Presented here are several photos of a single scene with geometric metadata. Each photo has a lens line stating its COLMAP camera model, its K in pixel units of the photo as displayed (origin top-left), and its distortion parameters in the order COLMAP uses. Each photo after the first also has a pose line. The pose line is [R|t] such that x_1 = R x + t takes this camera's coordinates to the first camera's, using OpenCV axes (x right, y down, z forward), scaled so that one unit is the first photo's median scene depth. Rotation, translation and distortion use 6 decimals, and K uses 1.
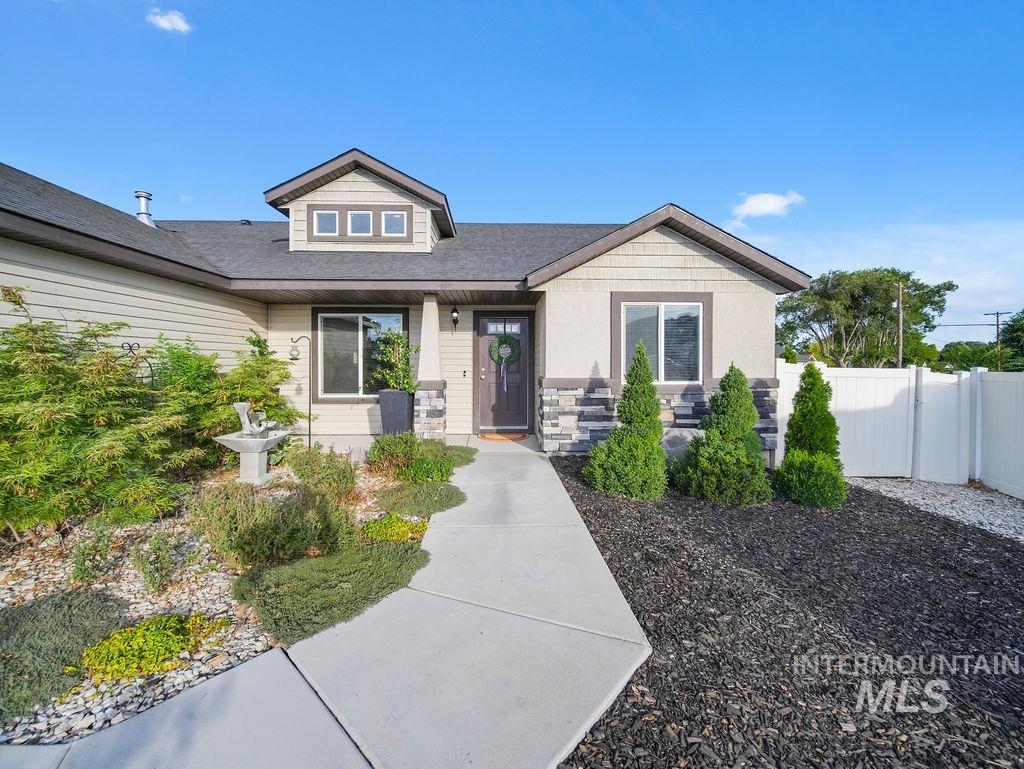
lens RADIAL K [[409.1, 0, 507.1], [0, 409.1, 364.8], [0, 0, 1]] dist [-0.002340, -0.000297]
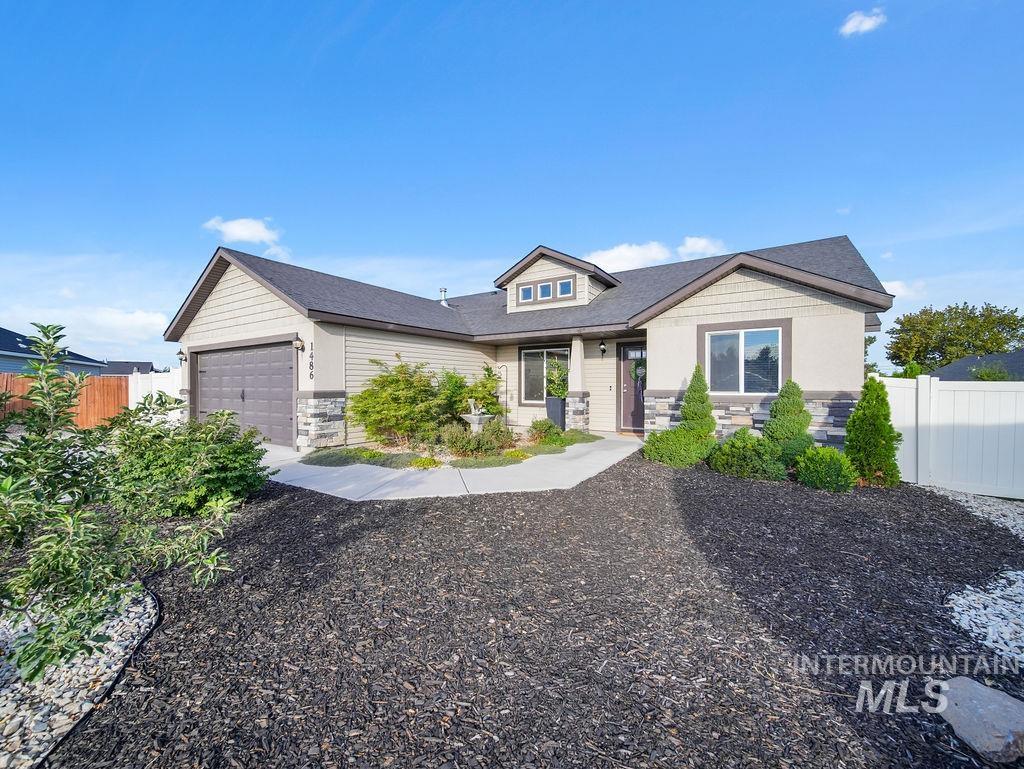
lens RADIAL K [[402.7, 0, 504.8], [0, 402.7, 384.8], [0, 0, 1]] dist [-0.002250, -0.000336]
pose [[0.821006, -0.001402, -0.570918, 0.467149], [-0.003448, 0.999967, -0.007415, 0.026495], [0.570909, 0.008056, 0.820974, -0.408719]]
